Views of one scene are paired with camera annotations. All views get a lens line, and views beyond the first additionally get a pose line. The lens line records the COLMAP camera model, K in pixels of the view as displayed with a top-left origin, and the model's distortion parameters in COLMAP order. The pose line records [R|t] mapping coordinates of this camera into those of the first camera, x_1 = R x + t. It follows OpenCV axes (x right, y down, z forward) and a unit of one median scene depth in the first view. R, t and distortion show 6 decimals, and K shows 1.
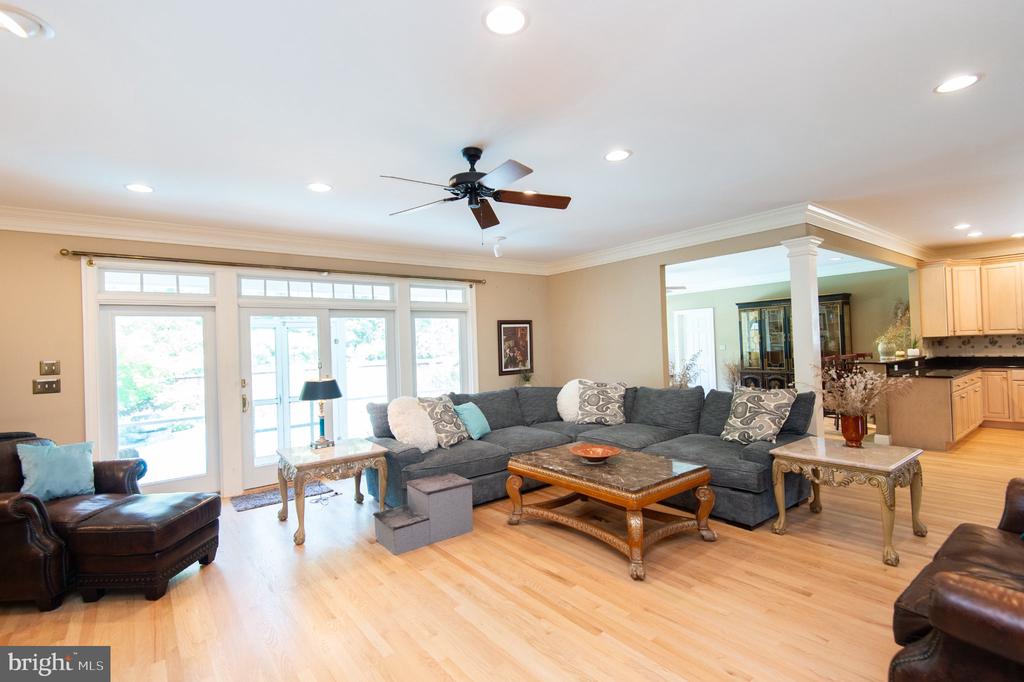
lens RADIAL K [[473.0, 0, 521.9], [0, 473.0, 340.8], [0, 0, 1]] dist [0.029837, -0.015974]
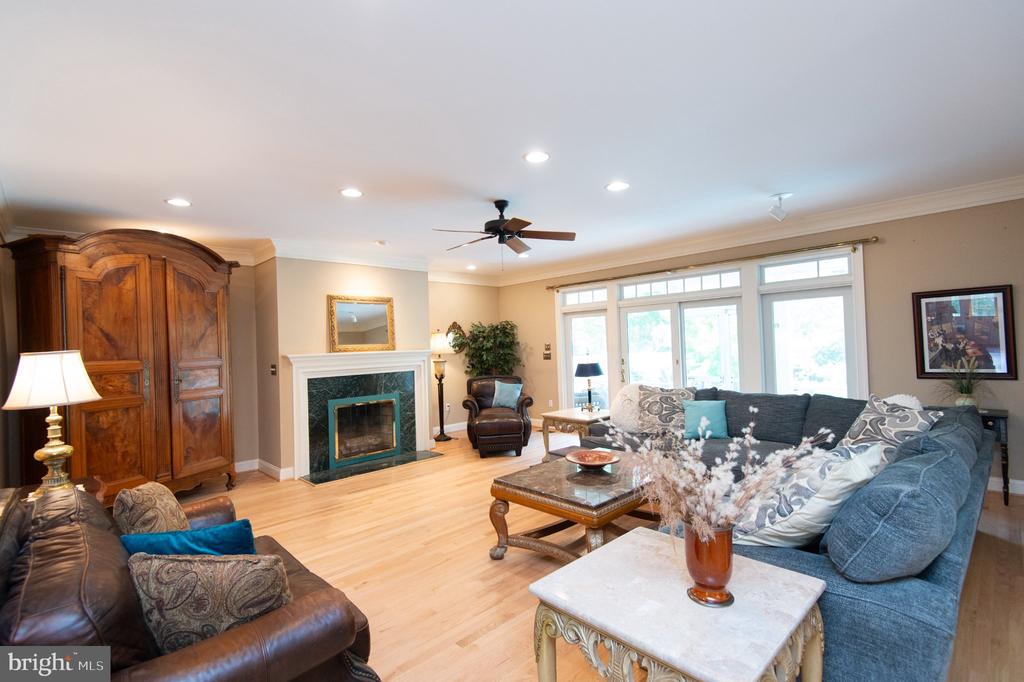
lens RADIAL K [[473.0, 0, 510.3], [0, 473.0, 346.0], [0, 0, 1]] dist [0.029837, -0.015974]
pose [[0.092796, 0.036488, -0.995016, 0.551213], [0.039384, 0.998412, 0.040286, -0.018712], [0.994906, -0.042926, 0.091212, 0.386634]]
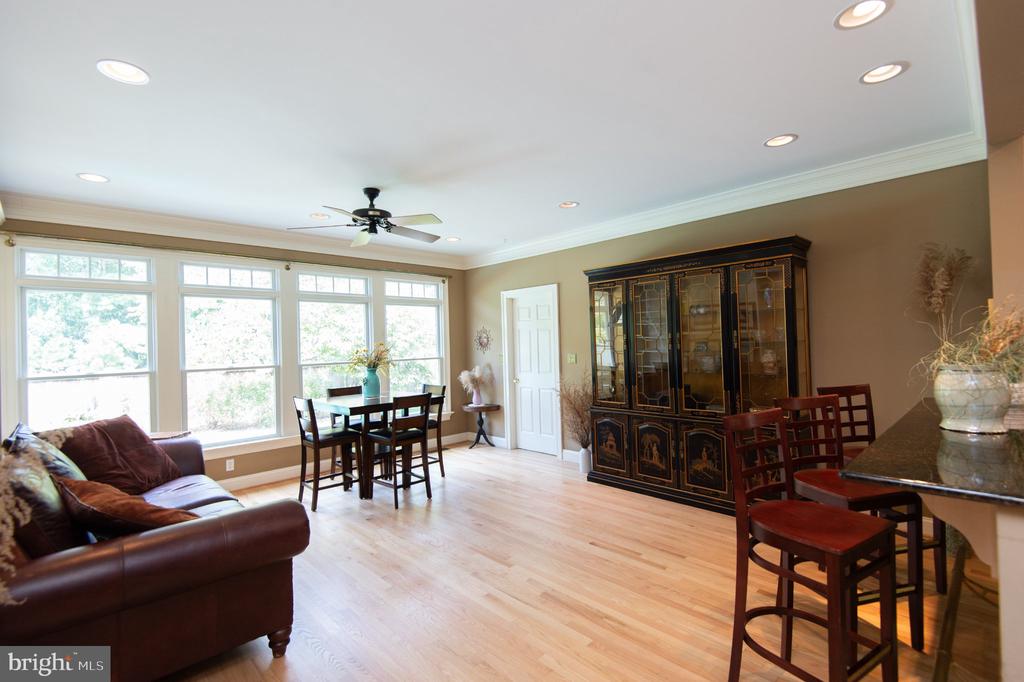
lens RADIAL K [[473.0, 0, 518.3], [0, 473.0, 339.6], [0, 0, 1]] dist [0.029837, -0.015974]
pose [[0.995517, 0.008780, 0.094177, 0.479928], [-0.008579, 0.999960, -0.002533, -0.007914], [-0.094195, 0.001714, 0.995552, 0.736575]]
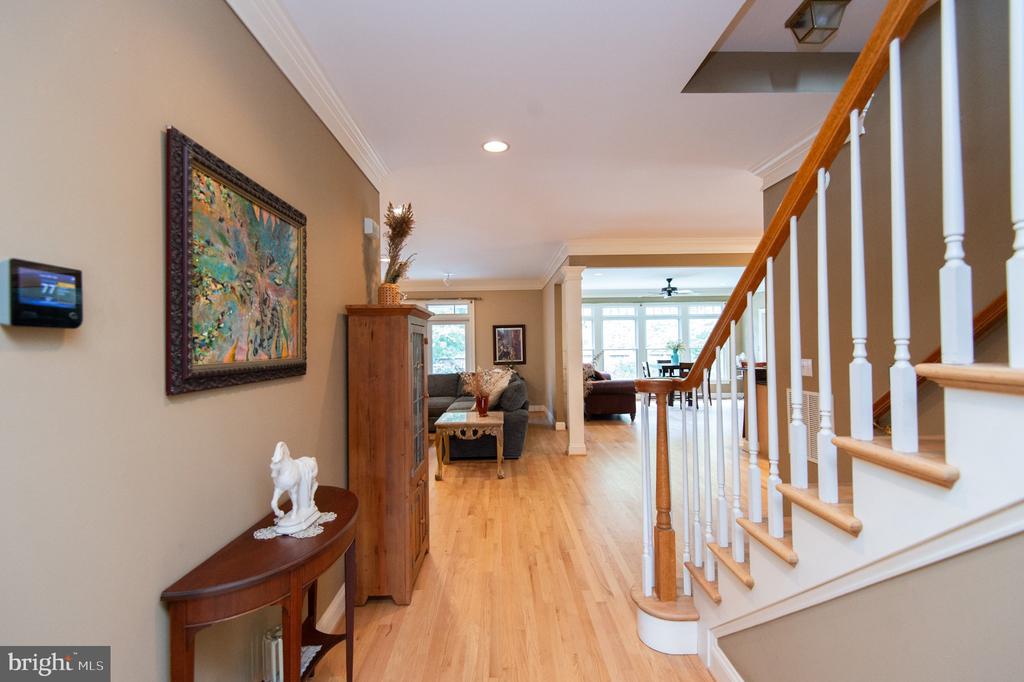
lens RADIAL K [[473.0, 0, 510.7], [0, 473.0, 338.4], [0, 0, 1]] dist [0.029837, -0.015974]
pose [[0.792474, 0.015531, -0.609708, 0.838652], [-0.006432, 0.999833, 0.017109, -0.028898], [0.609872, -0.009636, 0.792441, -0.074748]]
